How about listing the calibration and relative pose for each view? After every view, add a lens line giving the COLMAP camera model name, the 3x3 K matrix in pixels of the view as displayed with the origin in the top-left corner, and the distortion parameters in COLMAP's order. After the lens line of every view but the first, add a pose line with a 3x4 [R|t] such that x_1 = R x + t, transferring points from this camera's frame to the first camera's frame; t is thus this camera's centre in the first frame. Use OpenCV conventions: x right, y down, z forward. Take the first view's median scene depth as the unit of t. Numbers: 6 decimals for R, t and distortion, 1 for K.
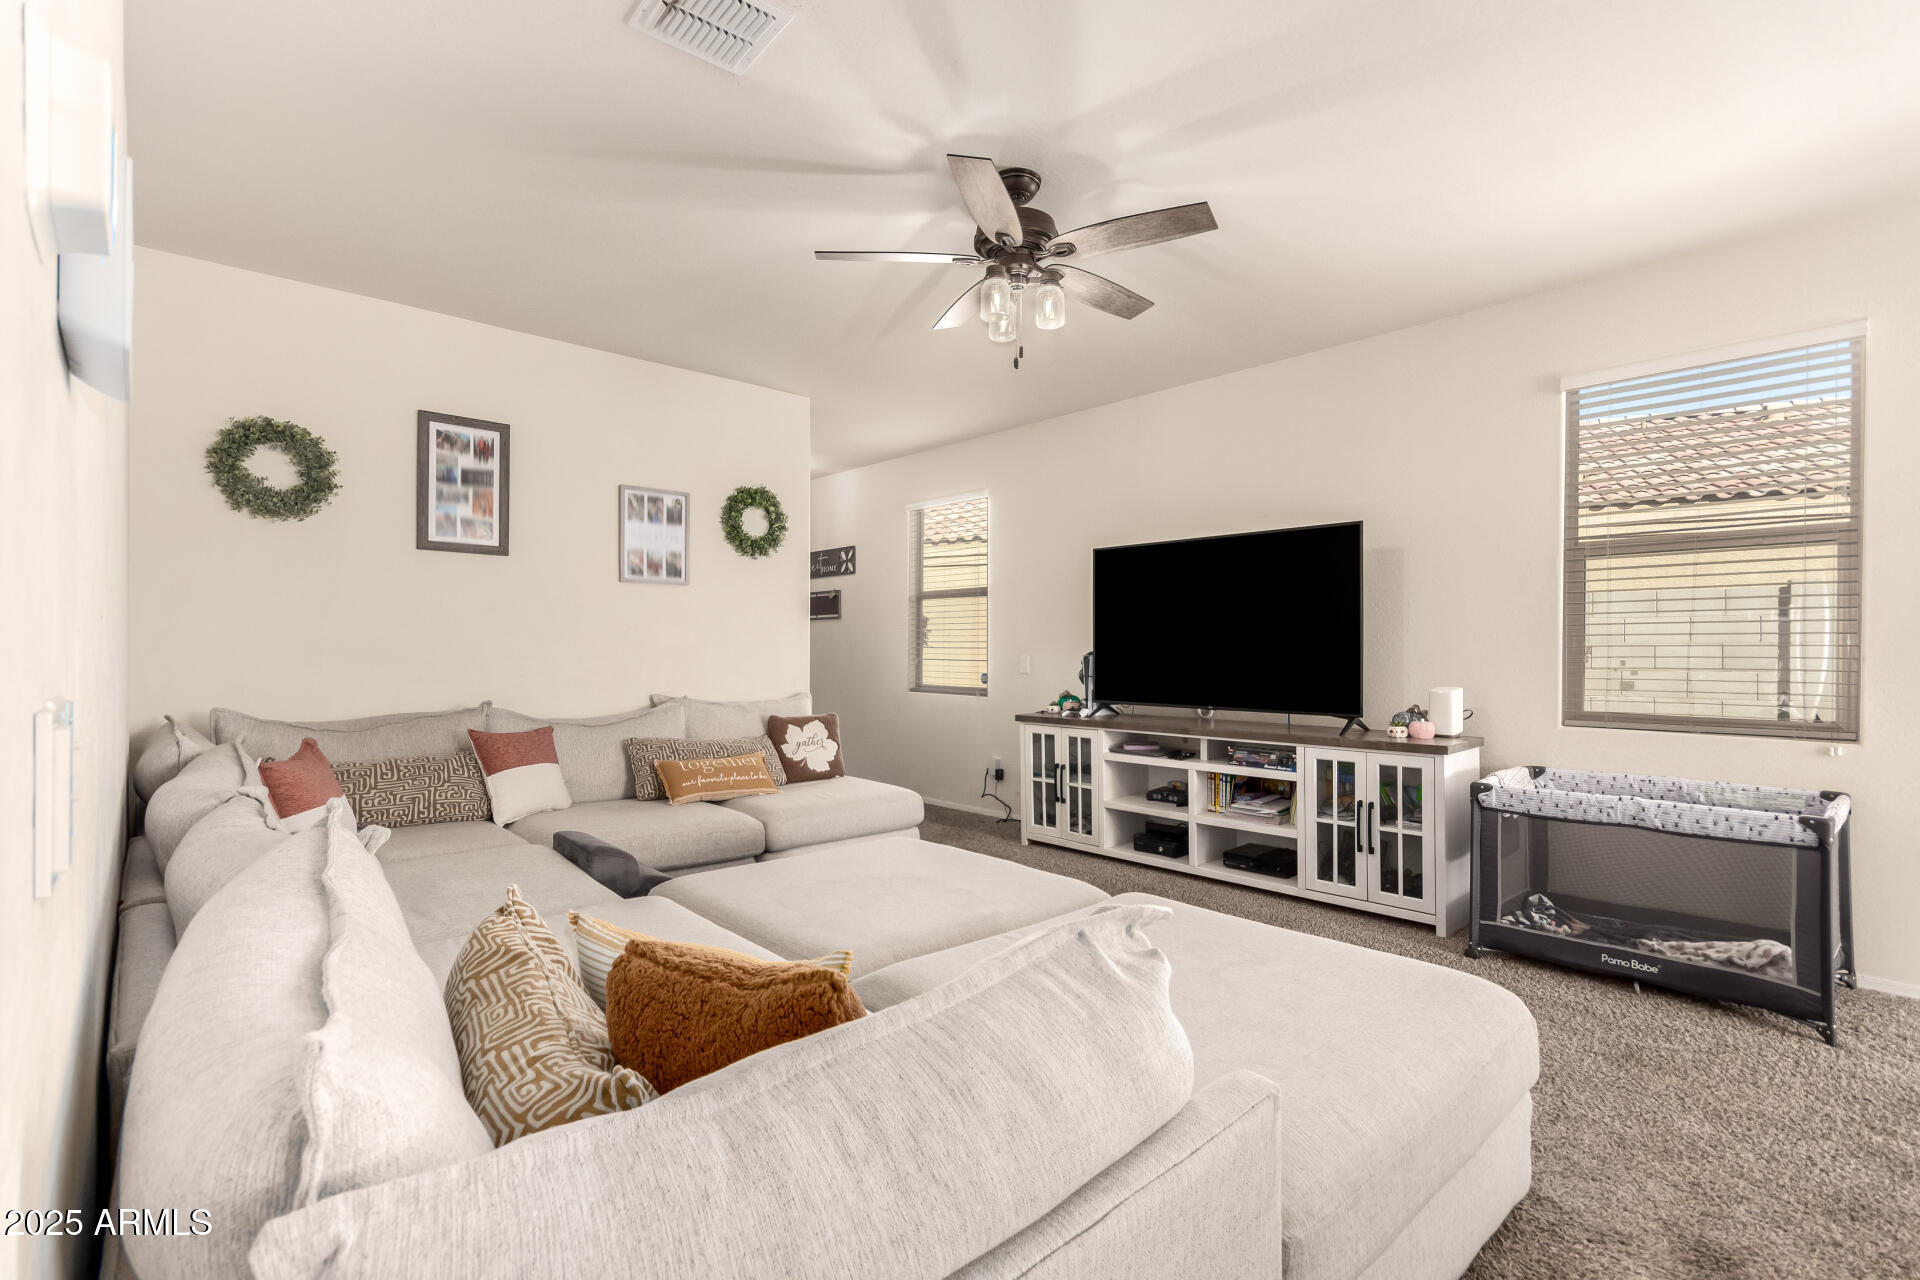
lens RADIAL K [[888.6, 0, 963.4], [0, 888.6, 650.8], [0, 0, 1]] dist [0.005260, 0.000722]
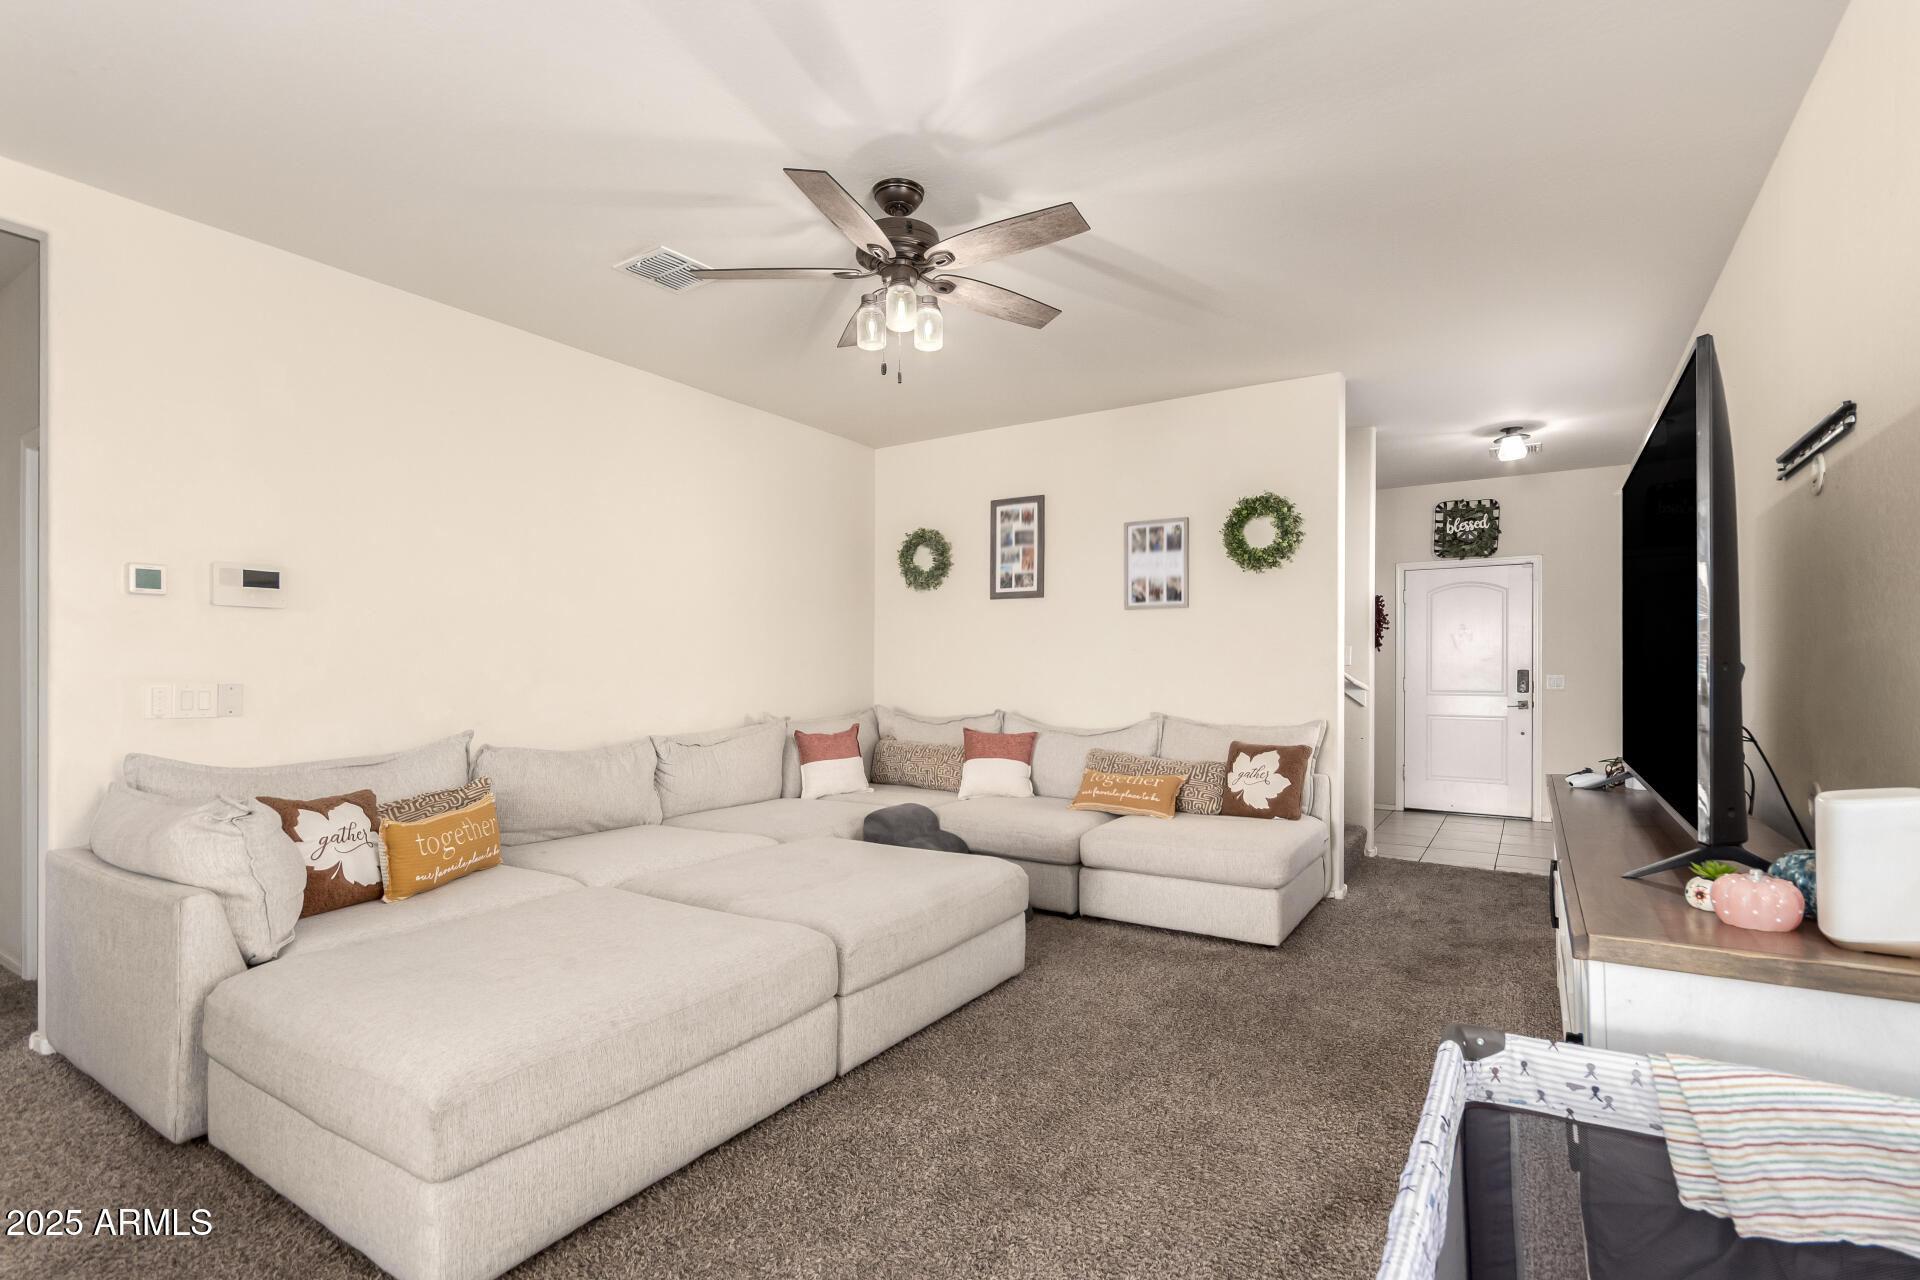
lens RADIAL K [[906.4, 0, 957.0], [0, 906.4, 664.1], [0, 0, 1]] dist [0.001881, 0.000233]
pose [[0.270488, -0.004710, -0.962712, 0.705736], [0.004824, 0.999982, -0.003537, -0.006701], [0.962711, -0.003687, 0.270506, 0.526061]]
